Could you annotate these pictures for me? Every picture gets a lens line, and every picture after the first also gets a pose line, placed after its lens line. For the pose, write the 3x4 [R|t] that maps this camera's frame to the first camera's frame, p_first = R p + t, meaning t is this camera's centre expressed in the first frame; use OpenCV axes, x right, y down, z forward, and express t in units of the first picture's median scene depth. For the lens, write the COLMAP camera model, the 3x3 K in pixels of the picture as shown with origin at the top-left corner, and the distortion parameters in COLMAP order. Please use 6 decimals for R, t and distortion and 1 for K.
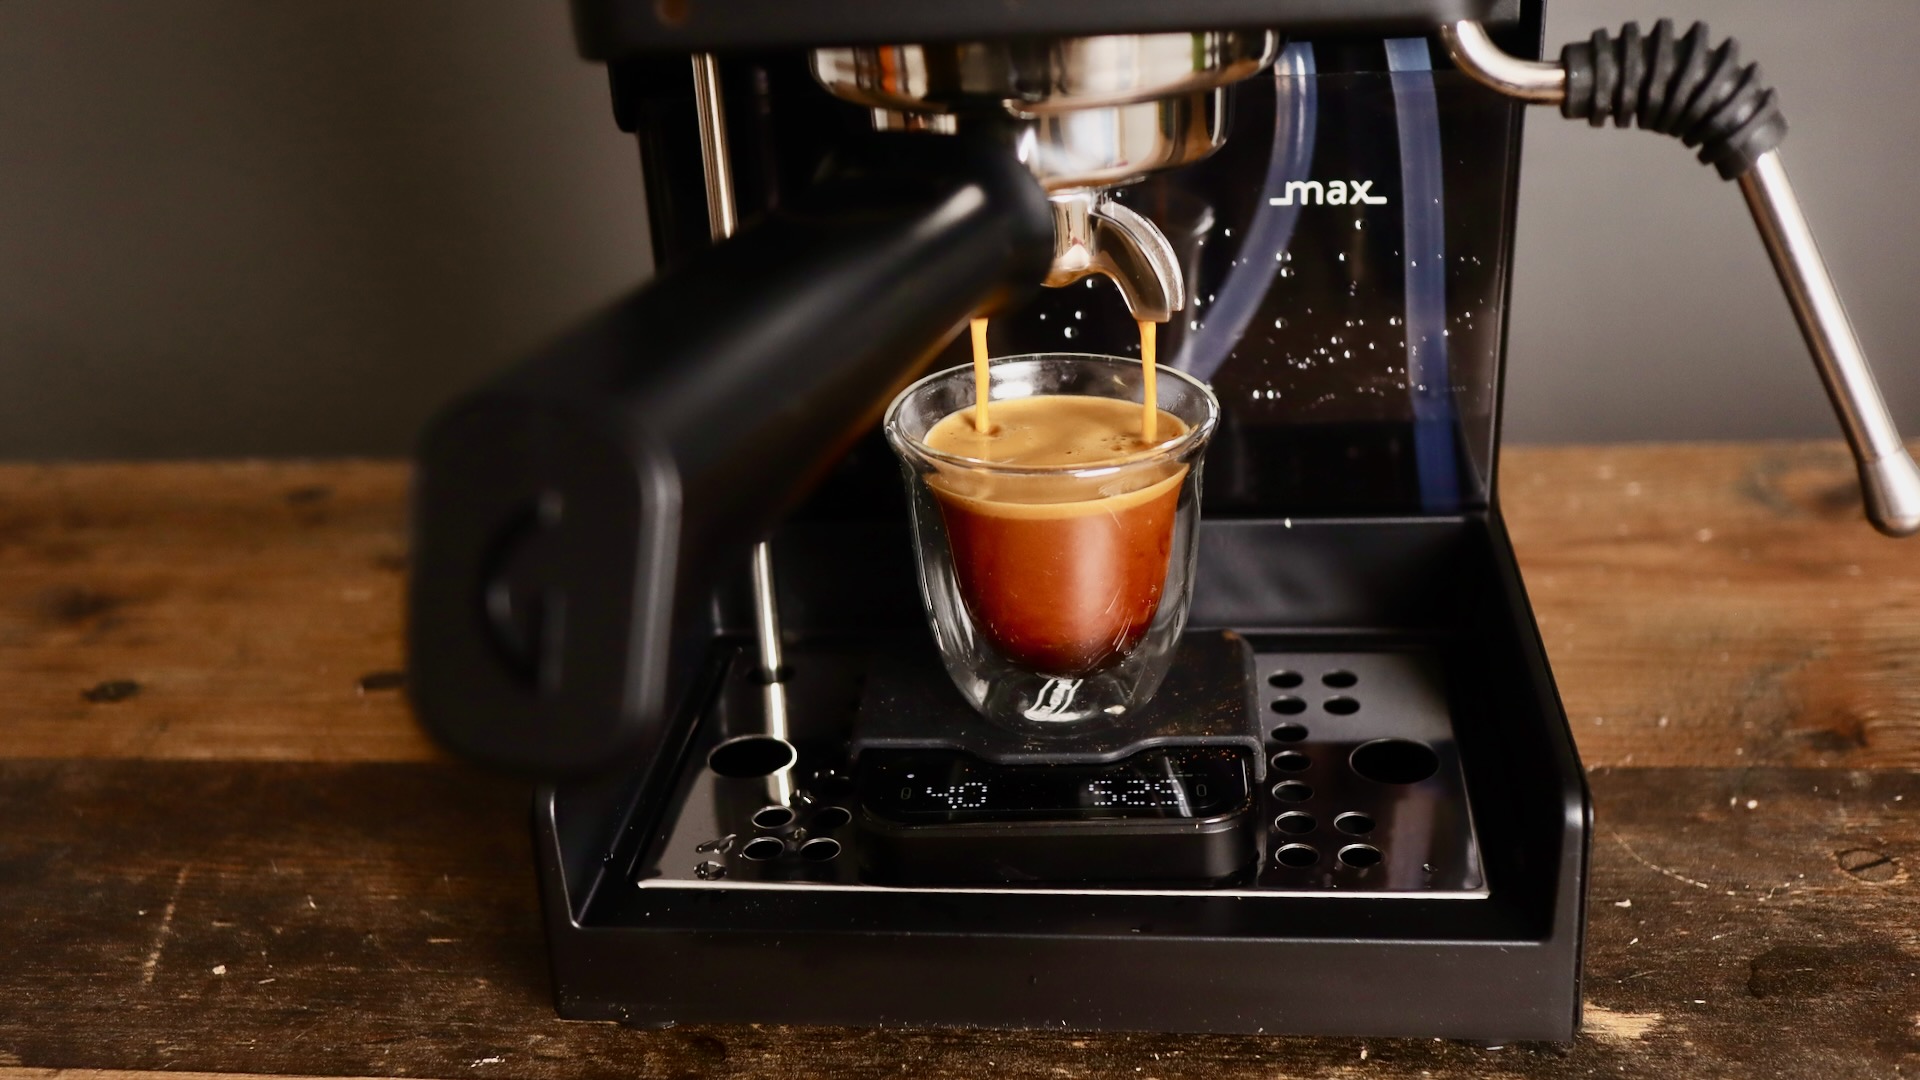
lens RADIAL K [[1821.1, 0, 999.9], [0, 1821.1, 450.4], [0, 0, 1]] dist [0.002922, 0.000000]
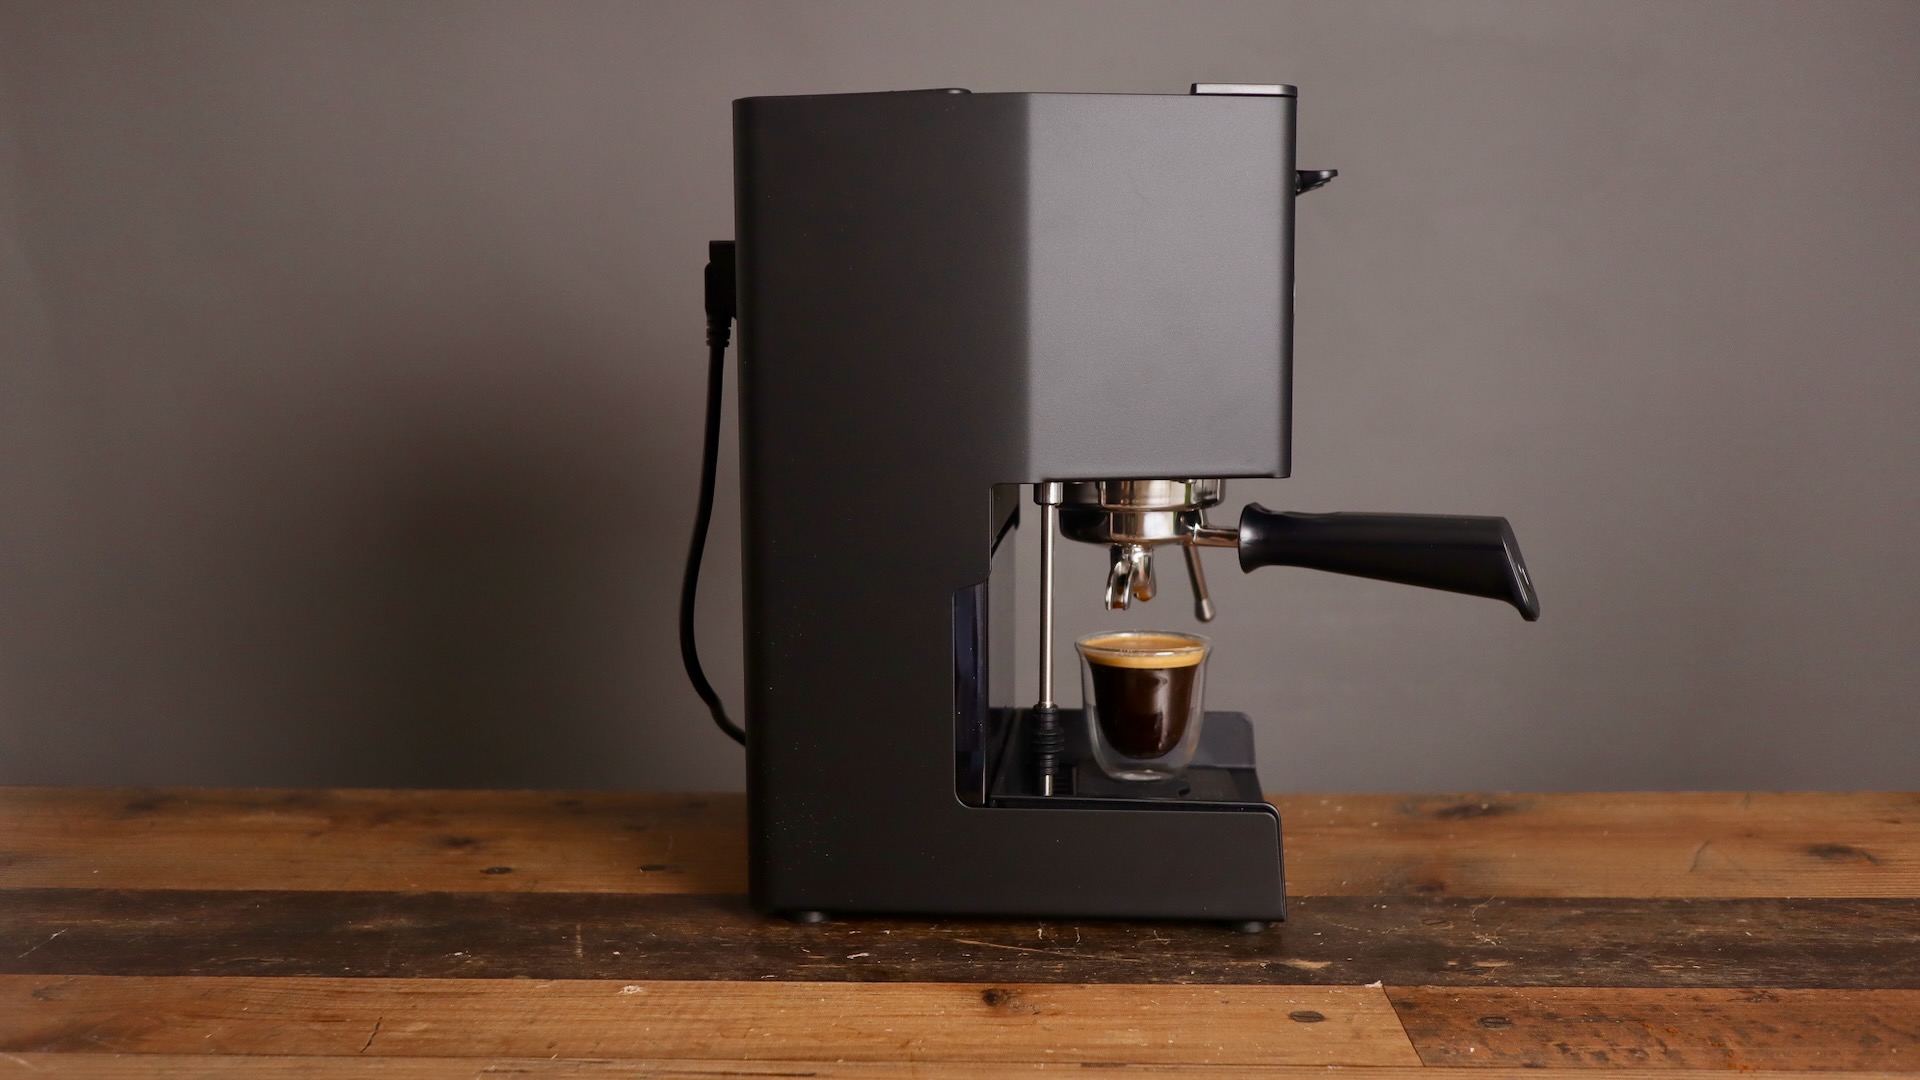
lens RADIAL K [[1821.1, 0, 963.5], [0, 1821.1, 544.9], [0, 0, 1]] dist [0.002922, 0.000000]
pose [[0.997056, 0.041770, 0.064308, -0.189921], [-0.018910, 0.946657, -0.321687, 0.468437], [-0.074315, 0.319524, 0.944660, -0.972424]]
